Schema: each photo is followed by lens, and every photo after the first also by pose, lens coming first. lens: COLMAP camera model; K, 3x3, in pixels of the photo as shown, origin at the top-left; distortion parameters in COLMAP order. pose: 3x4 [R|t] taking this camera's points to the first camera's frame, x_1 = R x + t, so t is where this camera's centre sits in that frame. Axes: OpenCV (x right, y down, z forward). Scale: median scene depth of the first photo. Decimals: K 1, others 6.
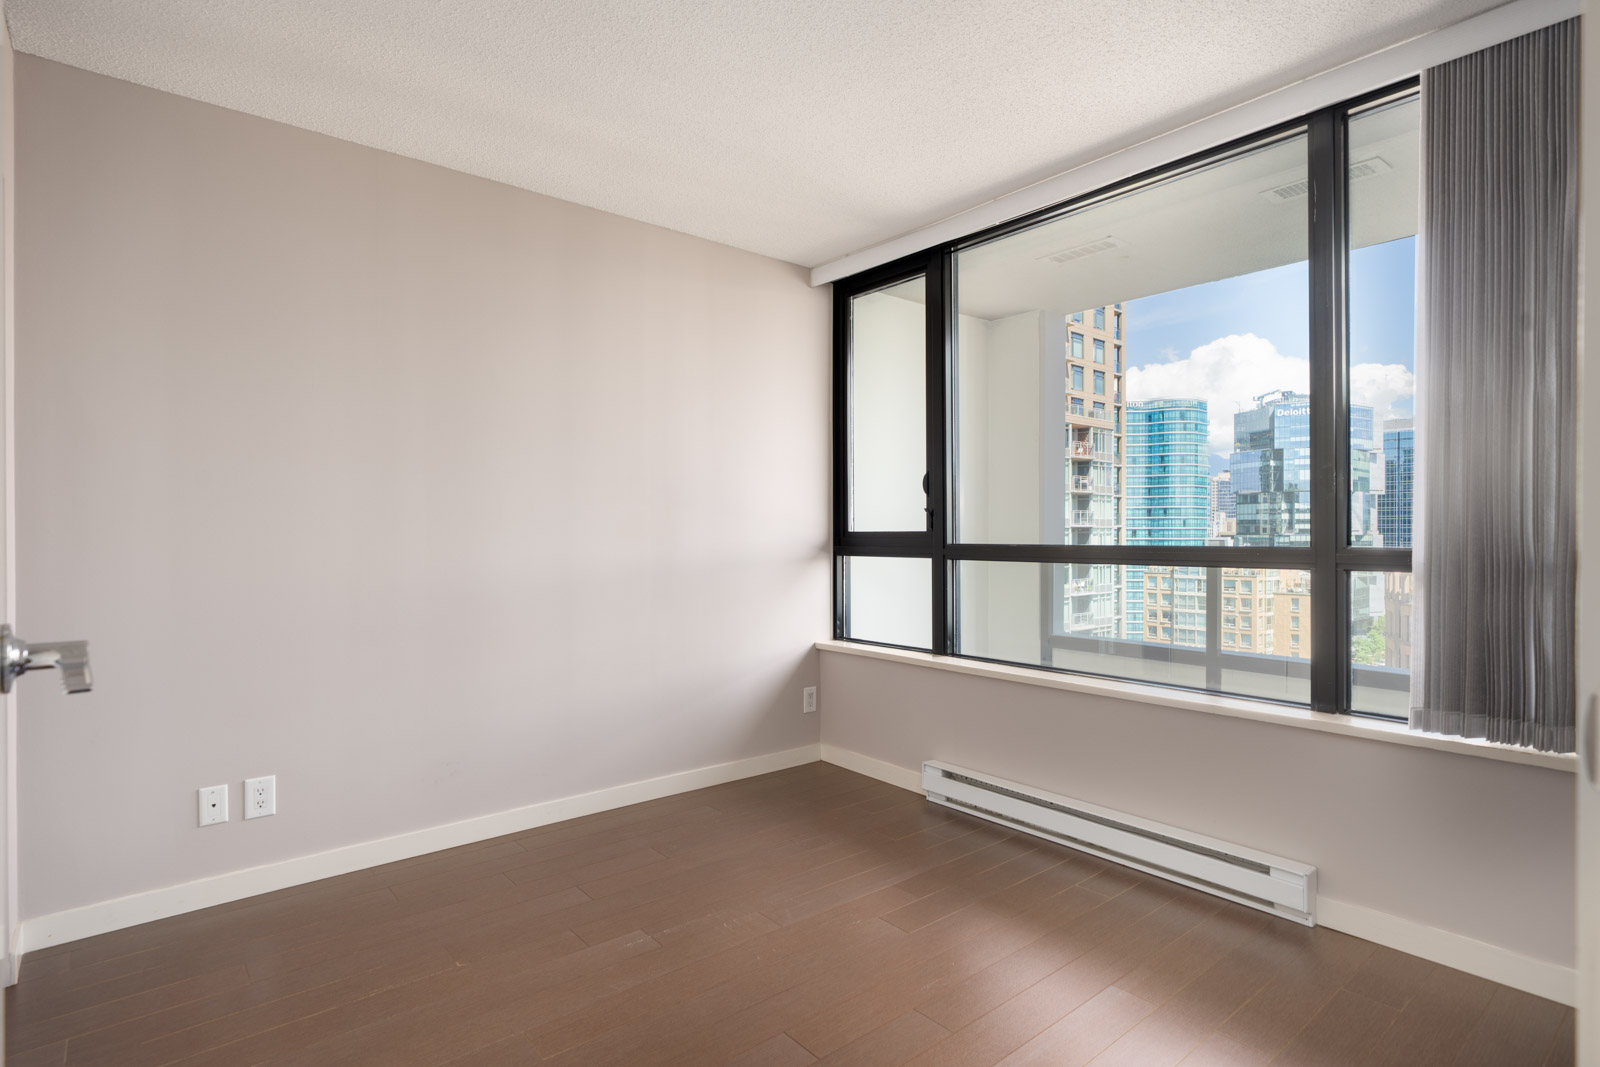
lens RADIAL K [[816.5, 0, 800.0], [0, 816.5, 533.5], [0, 0, 1]] dist [-0.000141, 0.000126]
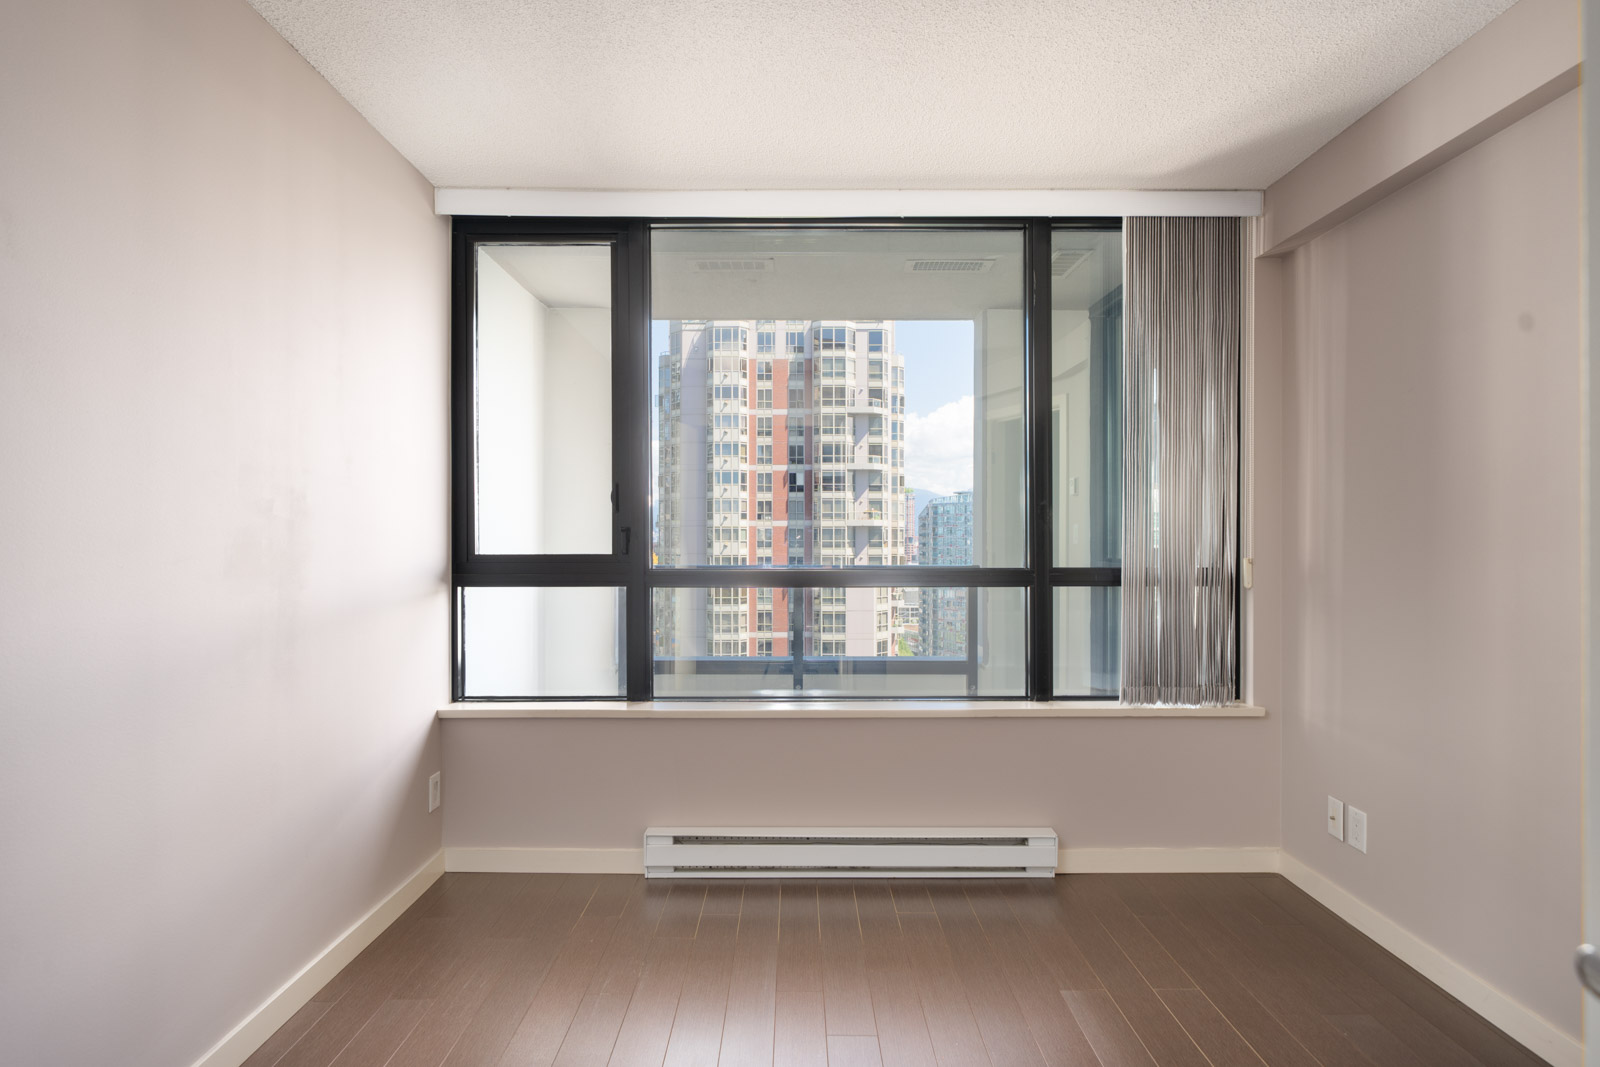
lens RADIAL K [[816.5, 0, 800.0], [0, 816.5, 533.5], [0, 0, 1]] dist [-0.000141, 0.000126]
pose [[0.636100, 0.003778, 0.771598, -0.327528], [0.001232, 0.999982, -0.005912, -0.016613], [-0.771606, 0.004711, 0.636083, 0.294283]]
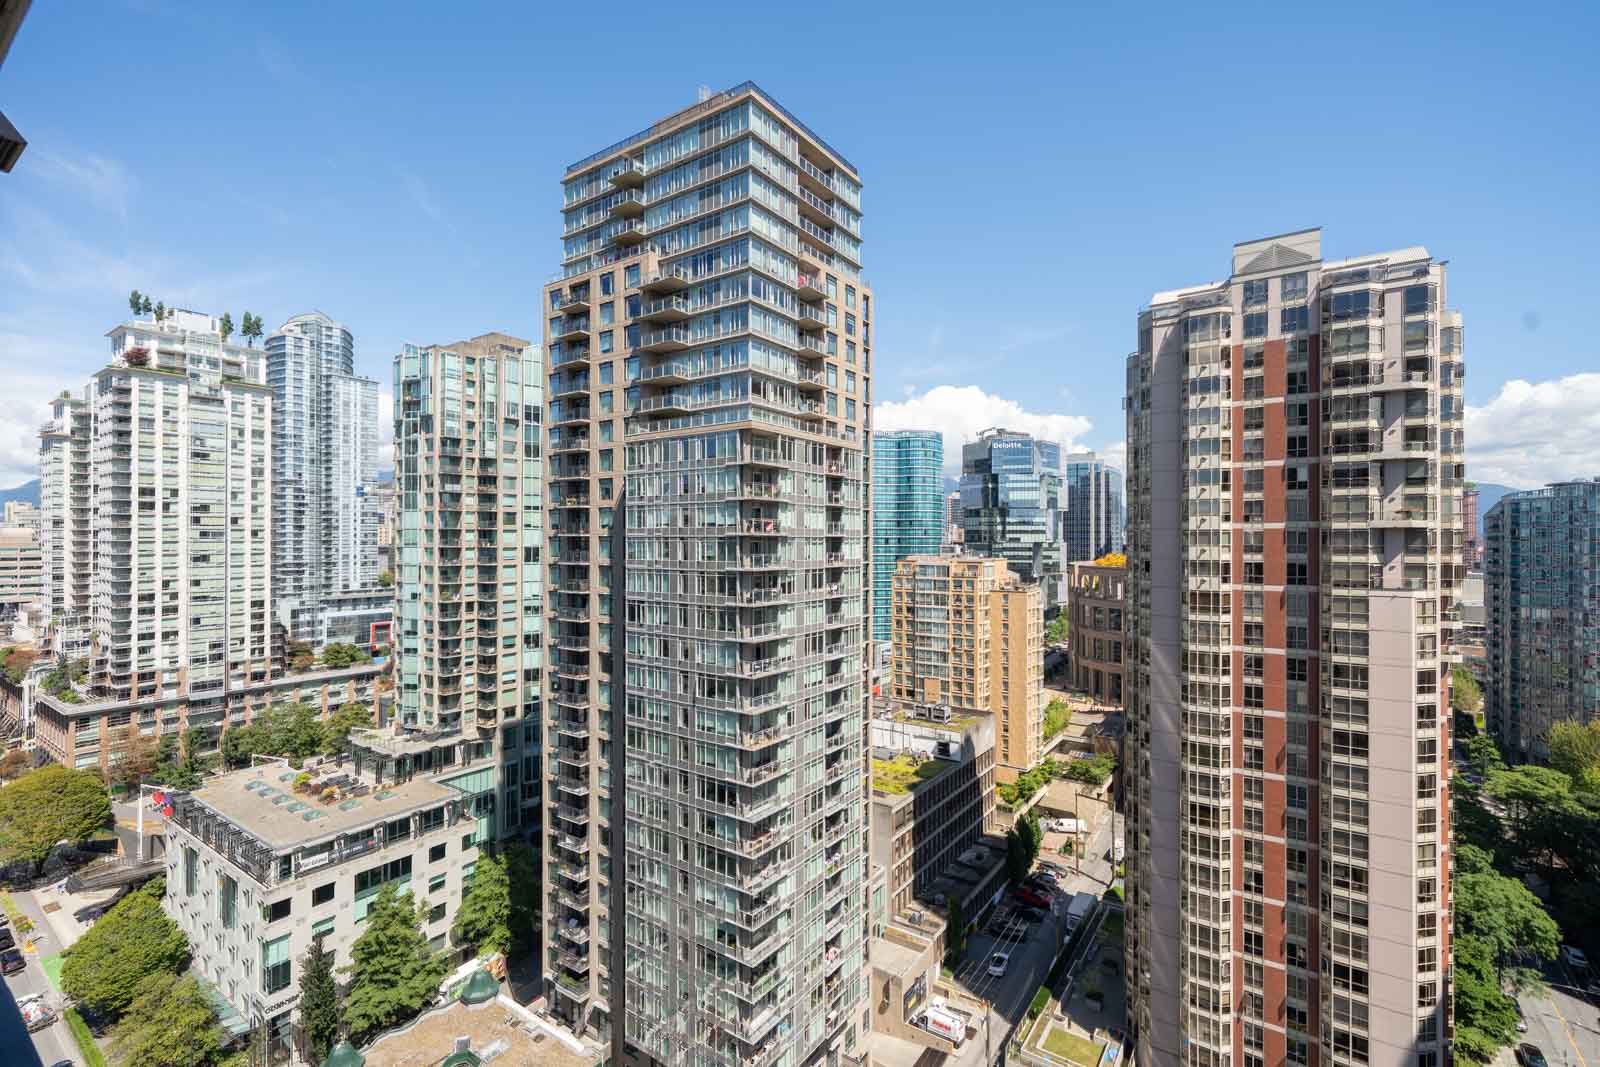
lens RADIAL K [[714.4, 0, 798.3], [0, 714.4, 537.2], [0, 0, 1]] dist [0.001002, 0.000618]
pose [[0.966198, 0.003321, 0.257778, 0.651800], [-0.002161, 0.999986, -0.004783, -0.034715], [-0.257791, 0.004064, 0.966192, 0.945413]]
